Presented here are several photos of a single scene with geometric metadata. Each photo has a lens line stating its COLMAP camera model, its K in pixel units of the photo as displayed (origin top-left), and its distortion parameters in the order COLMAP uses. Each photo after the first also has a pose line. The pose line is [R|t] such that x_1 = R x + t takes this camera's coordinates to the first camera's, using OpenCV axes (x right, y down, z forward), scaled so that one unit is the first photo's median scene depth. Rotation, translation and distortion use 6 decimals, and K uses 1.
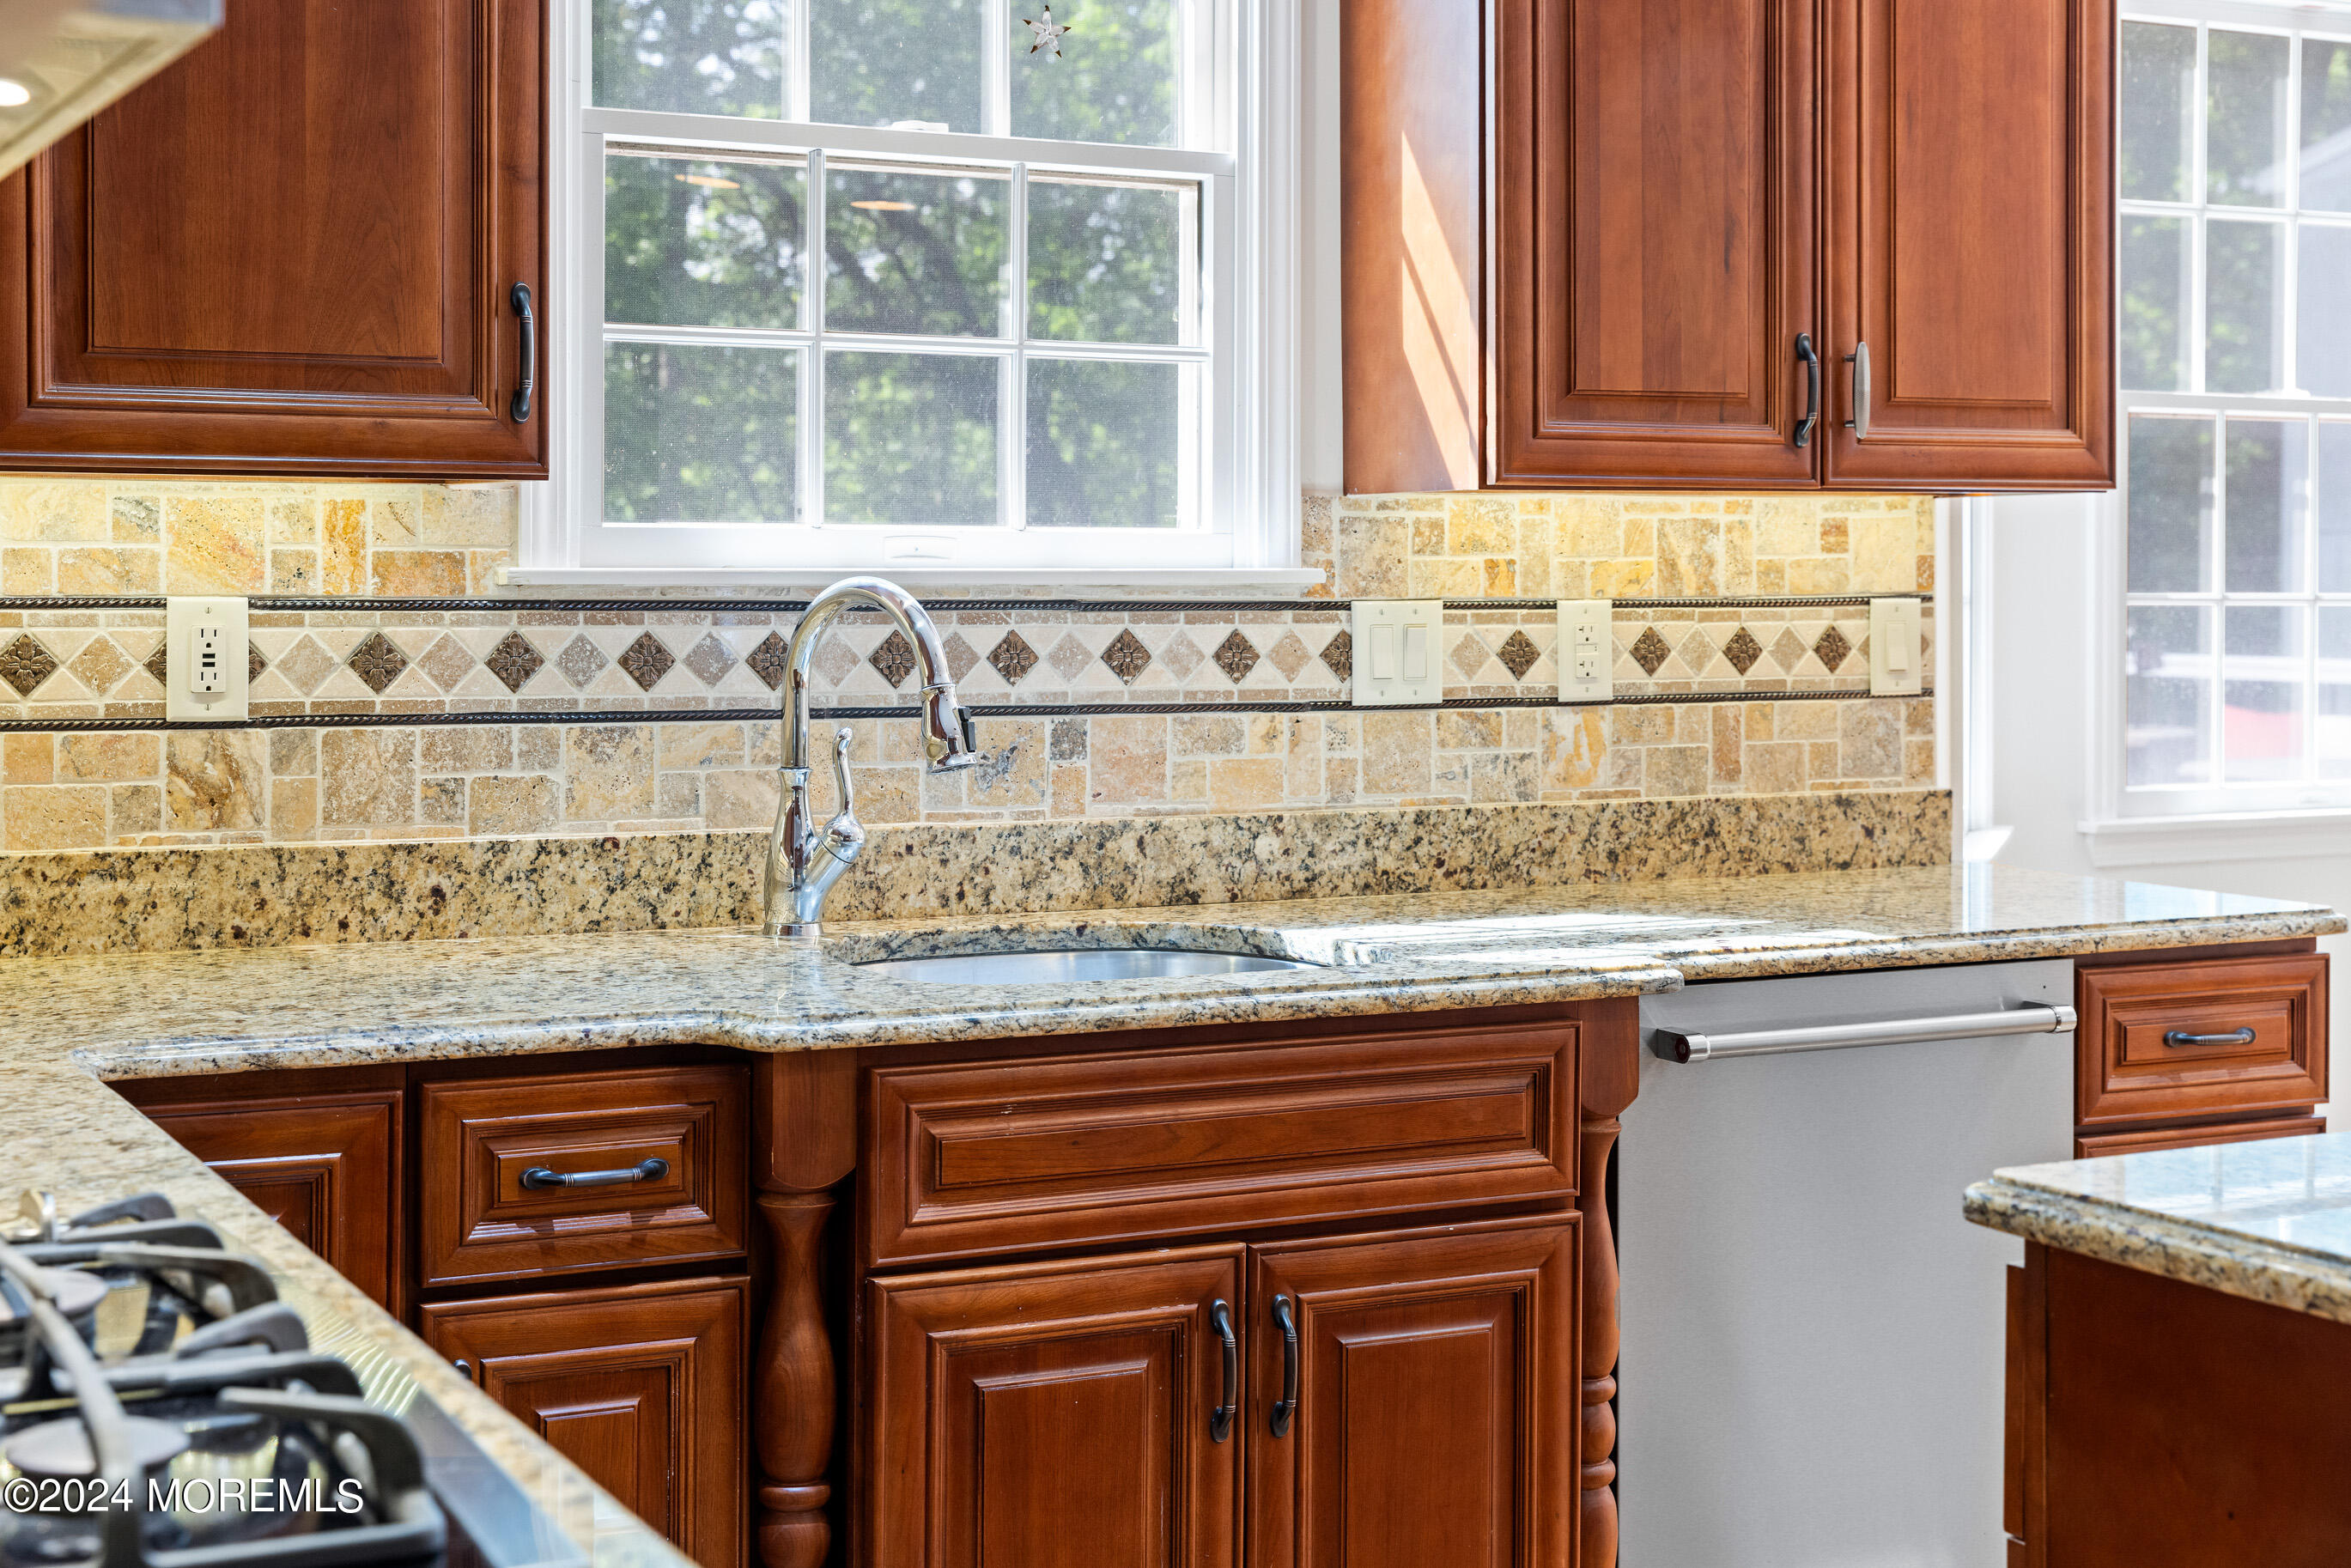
lens RADIAL K [[3288.8, 0, 1127.7], [0, 3288.8, 613.8], [0, 0, 1]] dist [0.009315, 0.000000]
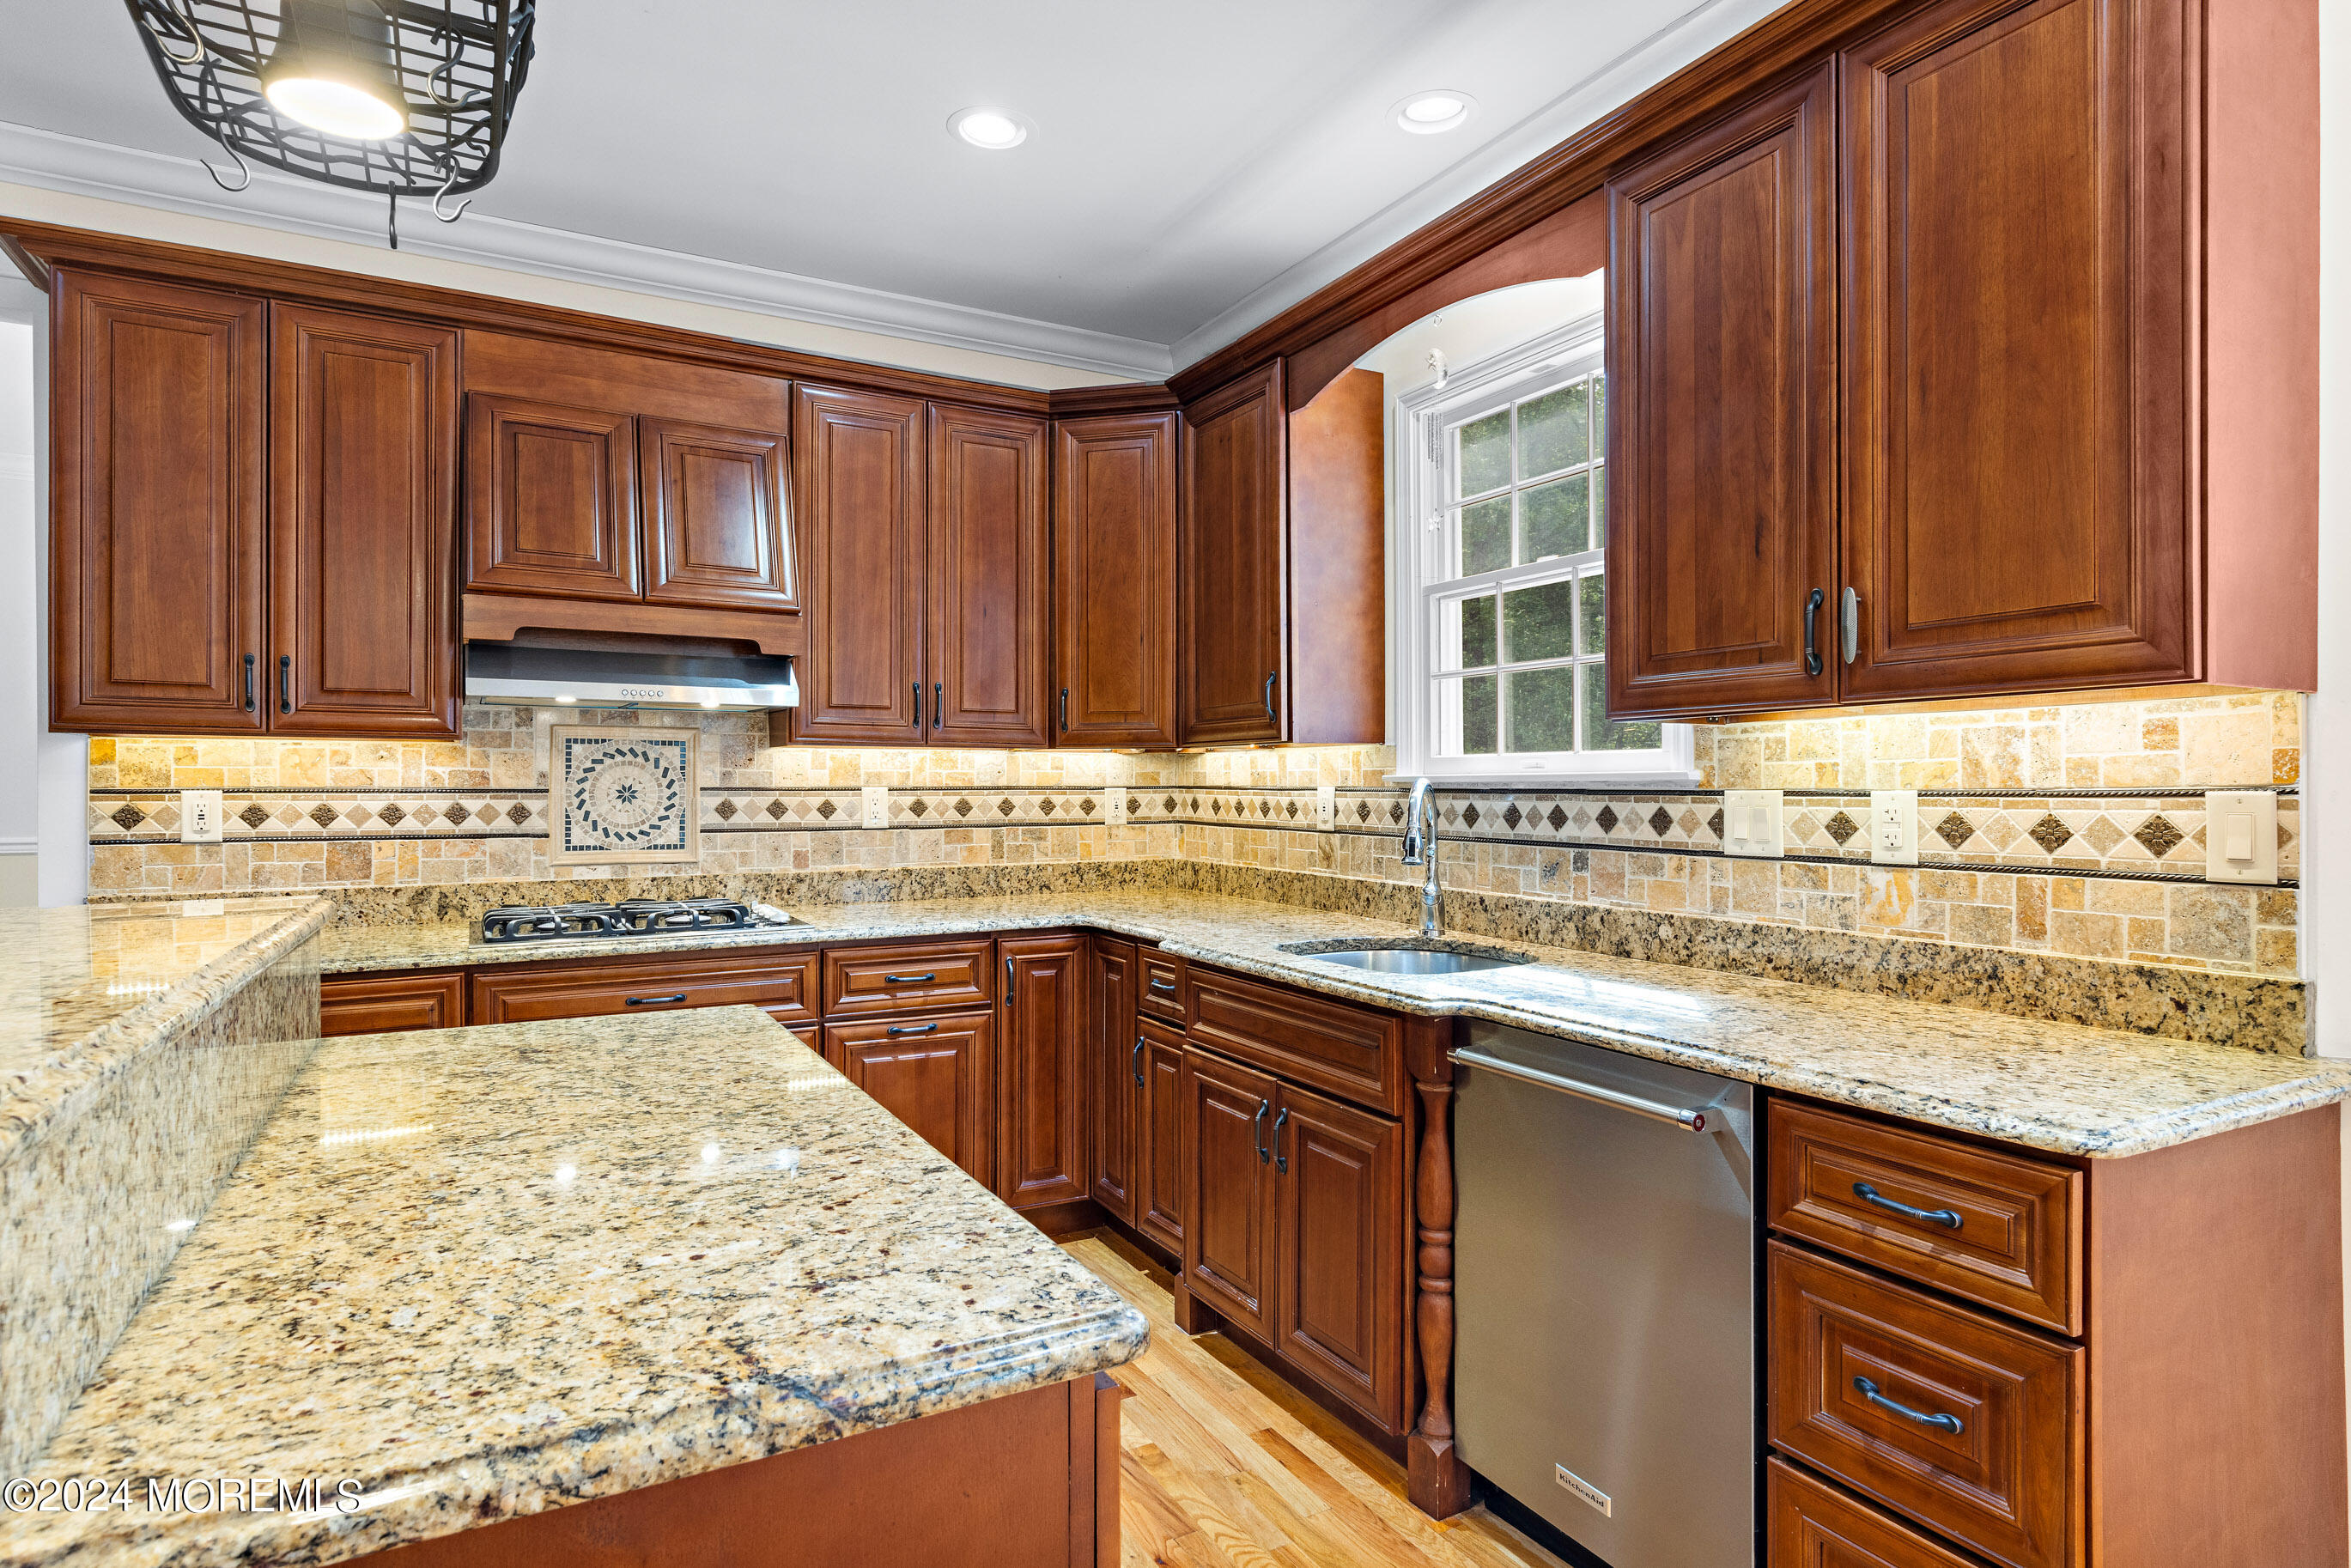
lens RADIAL K [[1263.2, 0, 1176.2], [0, 1263.2, 790.0], [0, 0, 1]] dist [0.005314, 0.000375]
pose [[0.028180, 0.003597, -0.999596, 0.707647], [-0.007006, 0.999970, 0.003401, -0.004496], [0.999578, 0.006907, 0.028204, 0.731368]]
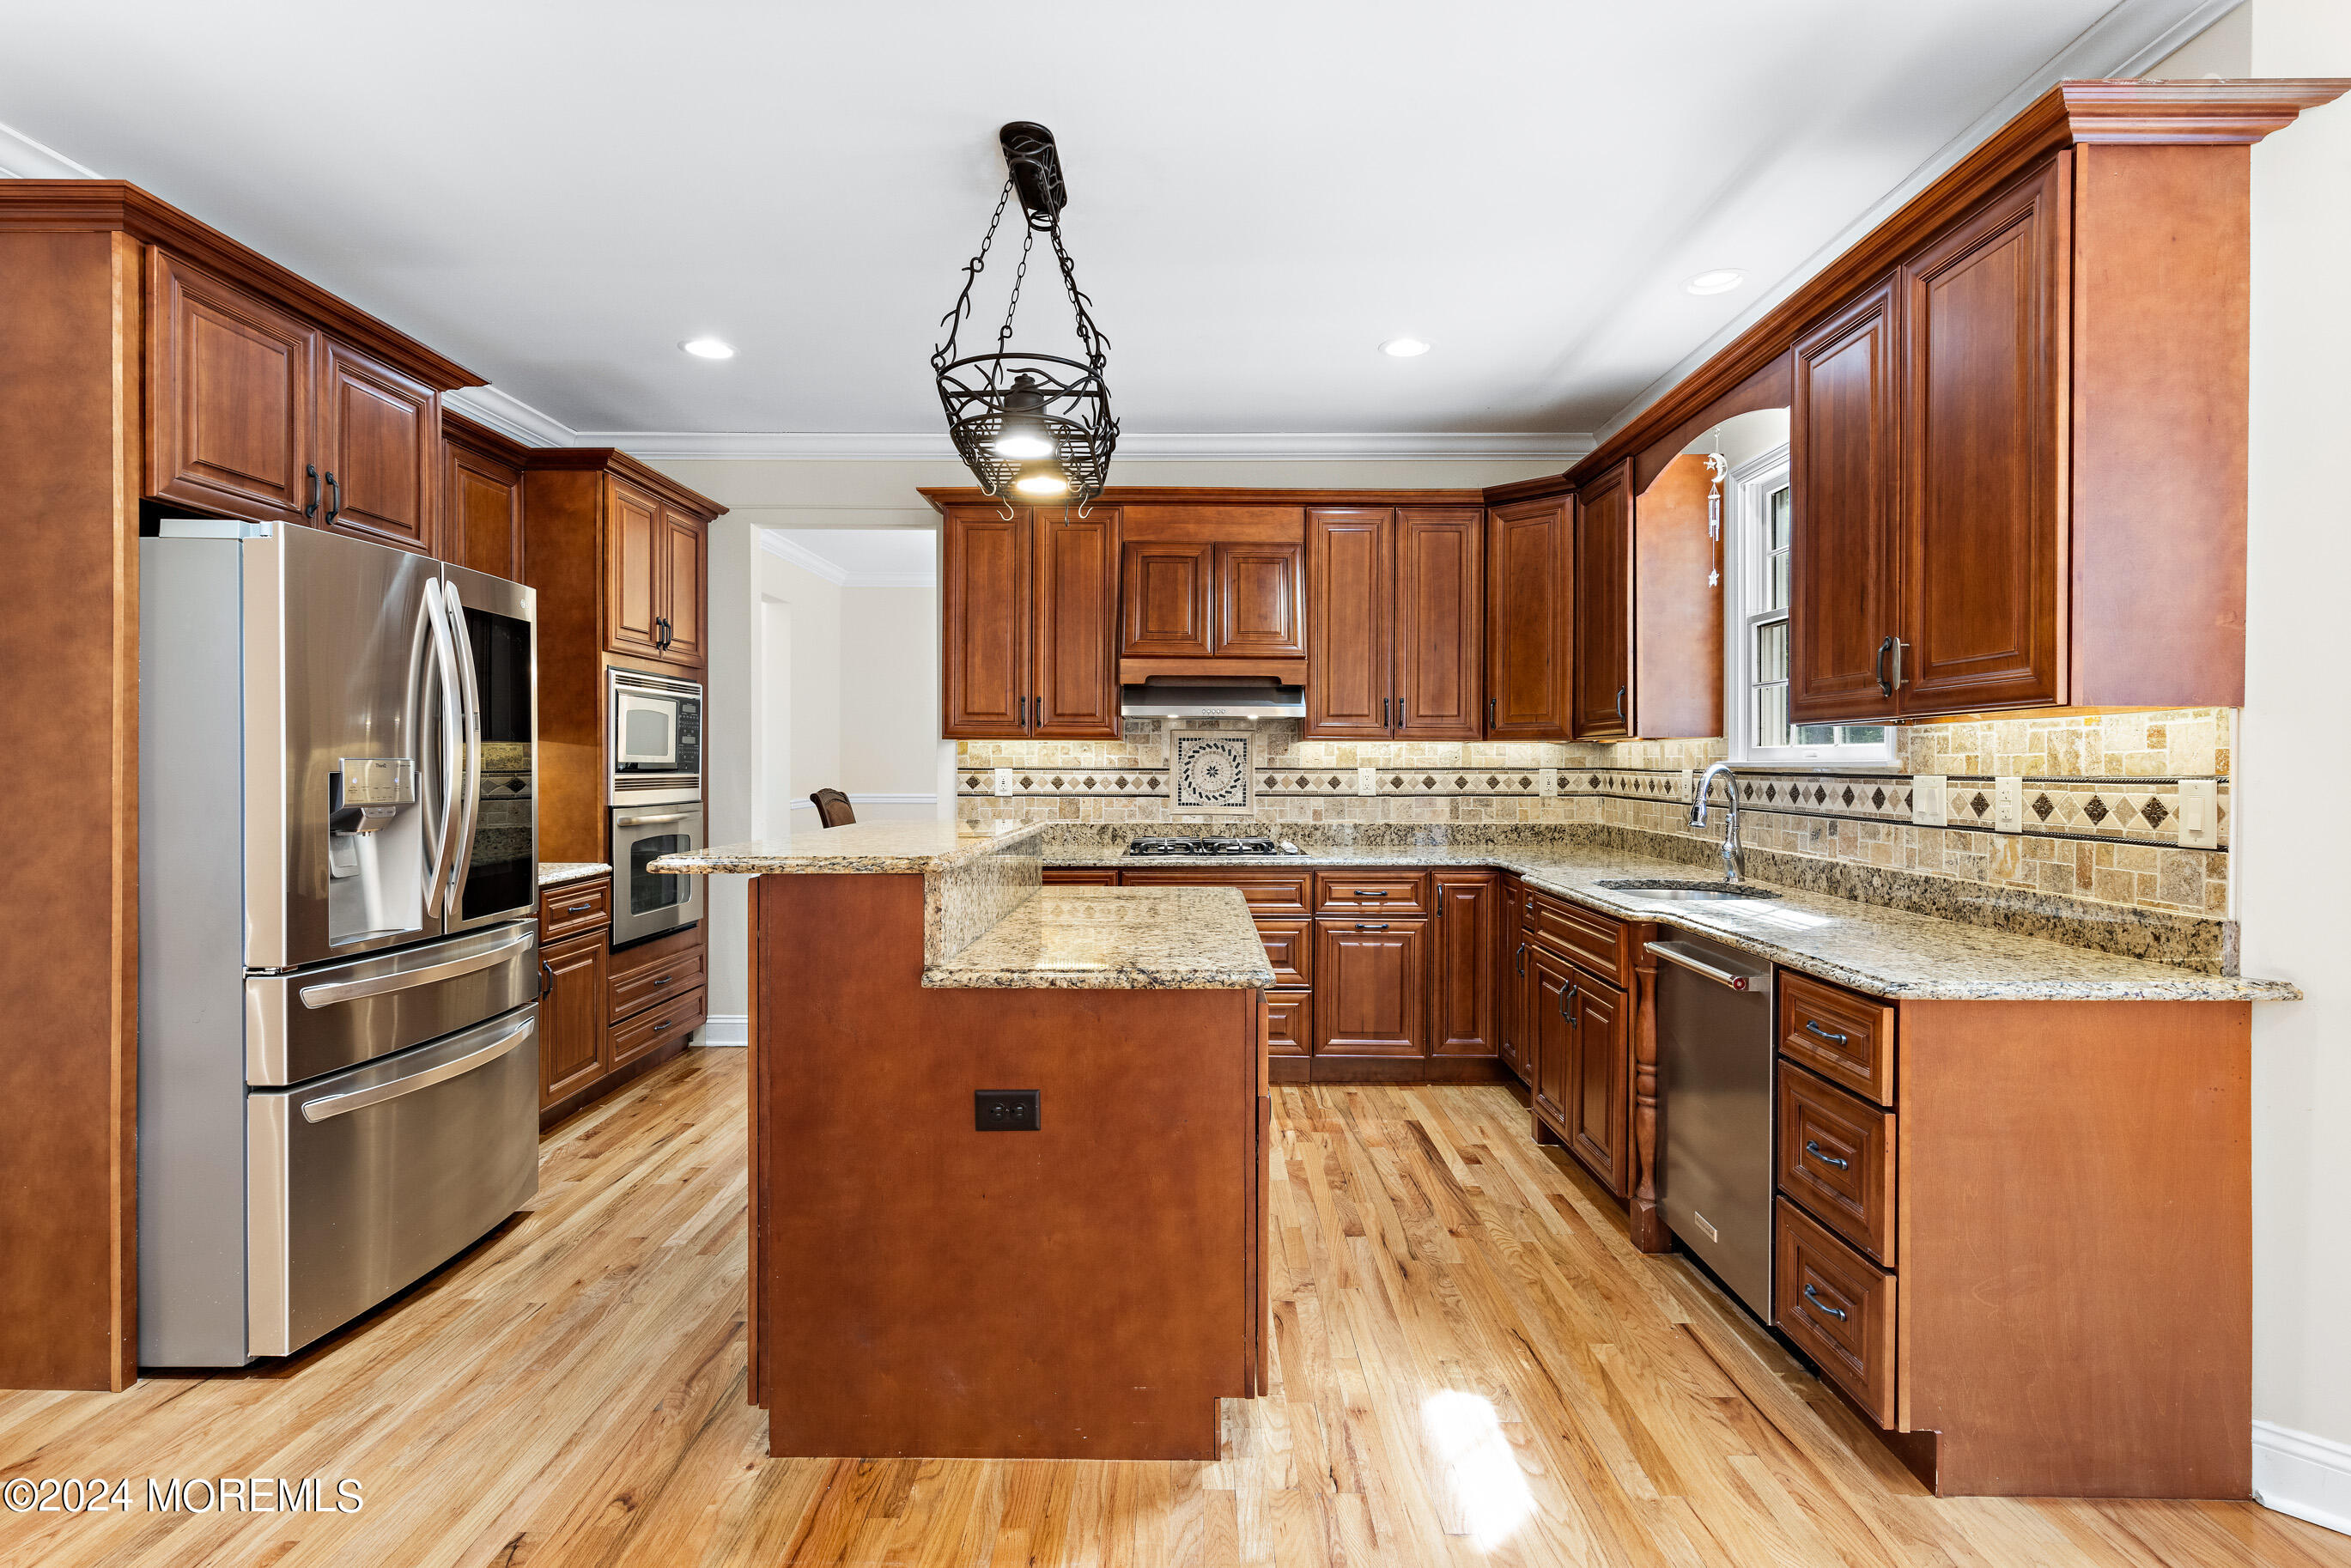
lens RADIAL K [[1125.8, 0, 1181.6], [0, 1125.8, 773.6], [0, 0, 1]] dist [0.004338, -0.000813]
pose [[-0.462037, 0.008151, -0.886823, 0.976371], [-0.008938, 0.999864, 0.013847, -0.011466], [0.886816, 0.014325, -0.461901, 0.942452]]
